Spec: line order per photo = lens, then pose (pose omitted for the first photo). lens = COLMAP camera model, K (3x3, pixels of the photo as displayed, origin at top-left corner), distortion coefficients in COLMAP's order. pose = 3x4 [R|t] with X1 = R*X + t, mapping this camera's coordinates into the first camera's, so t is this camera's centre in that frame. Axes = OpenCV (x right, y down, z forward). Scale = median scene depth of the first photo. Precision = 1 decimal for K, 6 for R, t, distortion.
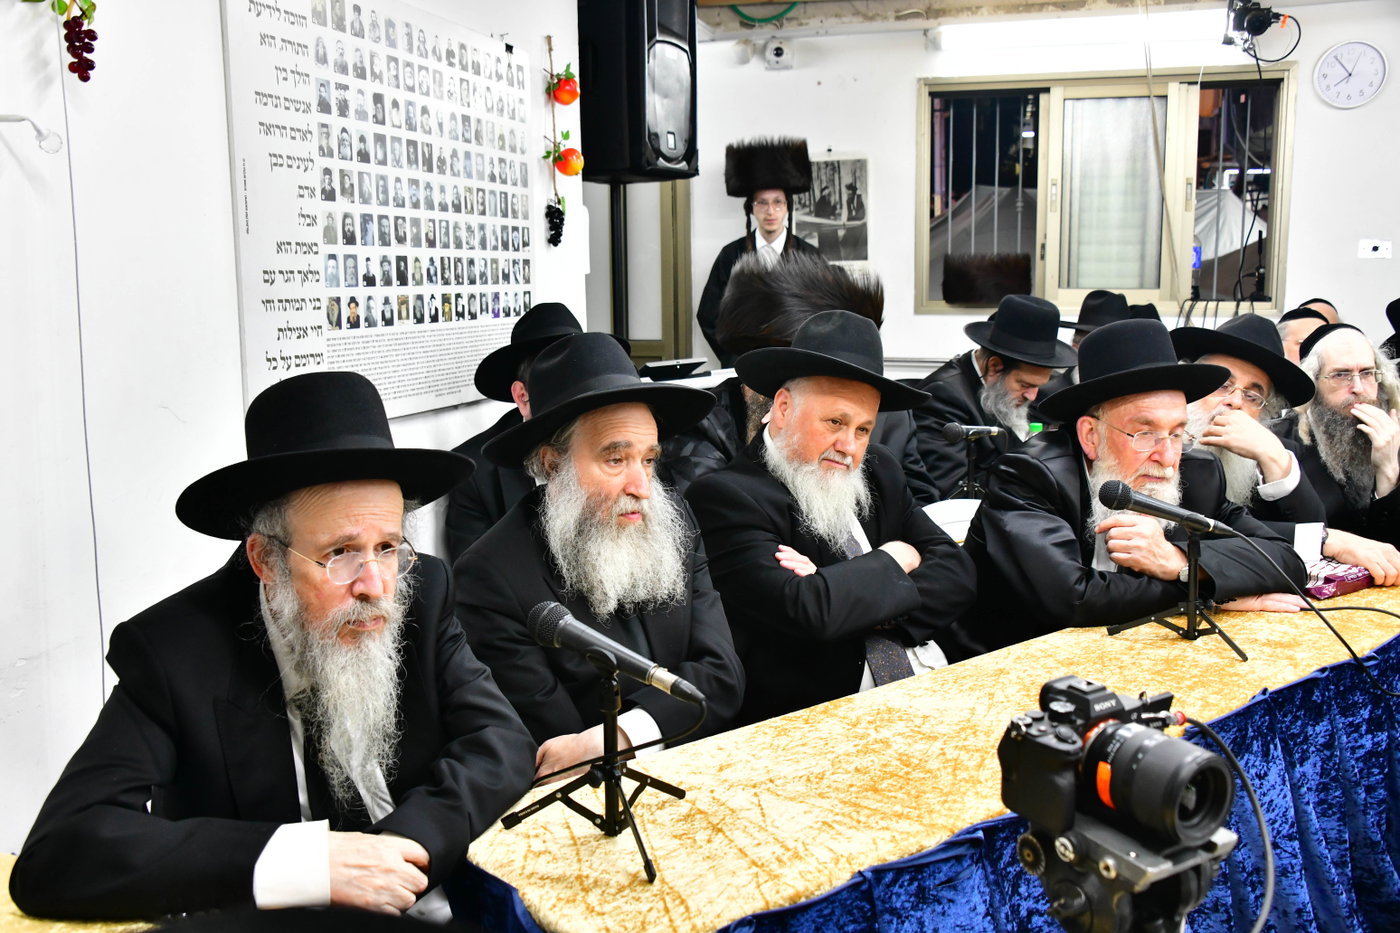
lens RADIAL K [[1214.0, 0, 700.0], [0, 1214.0, 466.5], [0, 0, 1]] dist [-0.038977, 0.001045]
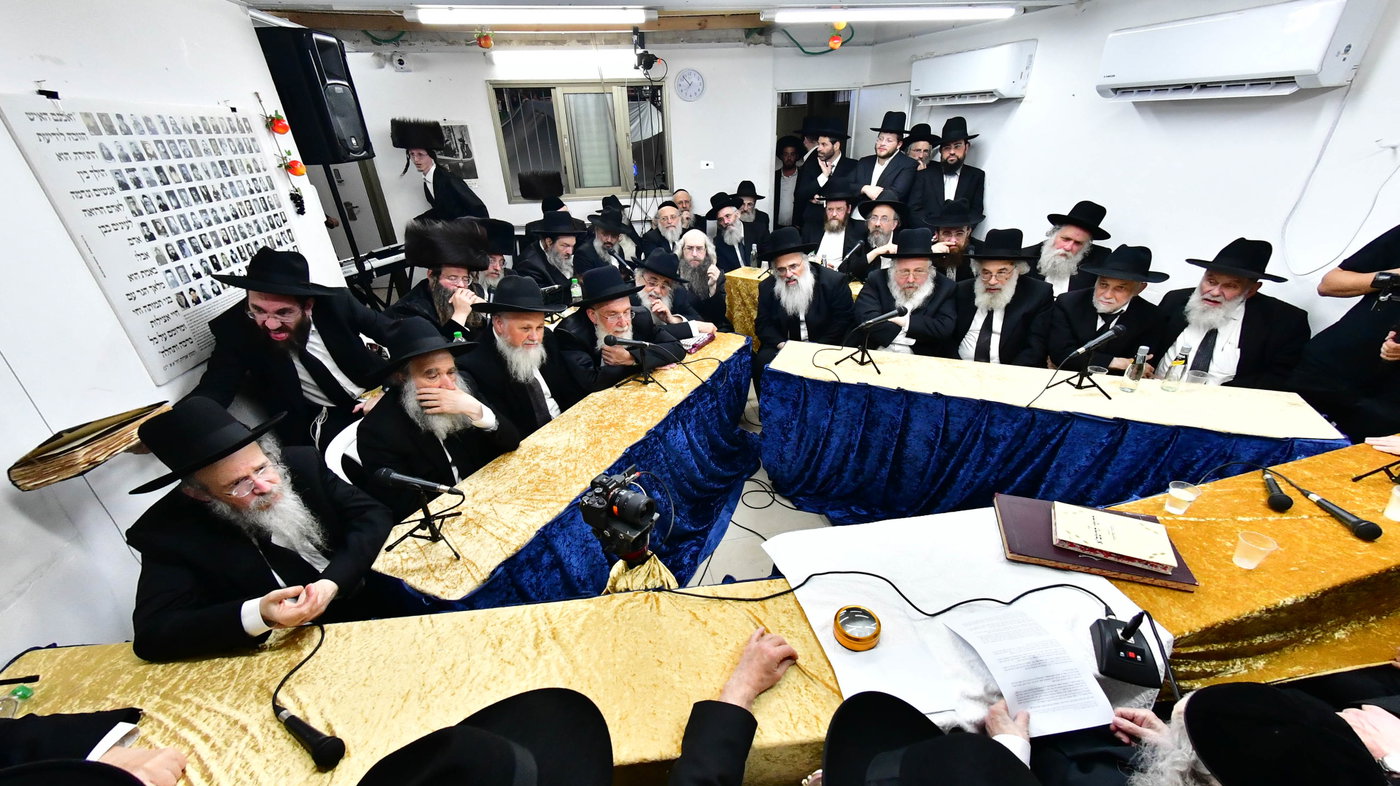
lens RADIAL K [[579.0, 0, 700.0], [0, 579.0, 393.0], [0, 0, 1]] dist [-0.000459, 0.000037]
pose [[0.892096, -0.241199, 0.382084, 0.020468], [0.082866, 0.918598, 0.386408, -0.263264], [-0.444182, -0.313051, 0.839465, -0.100366]]
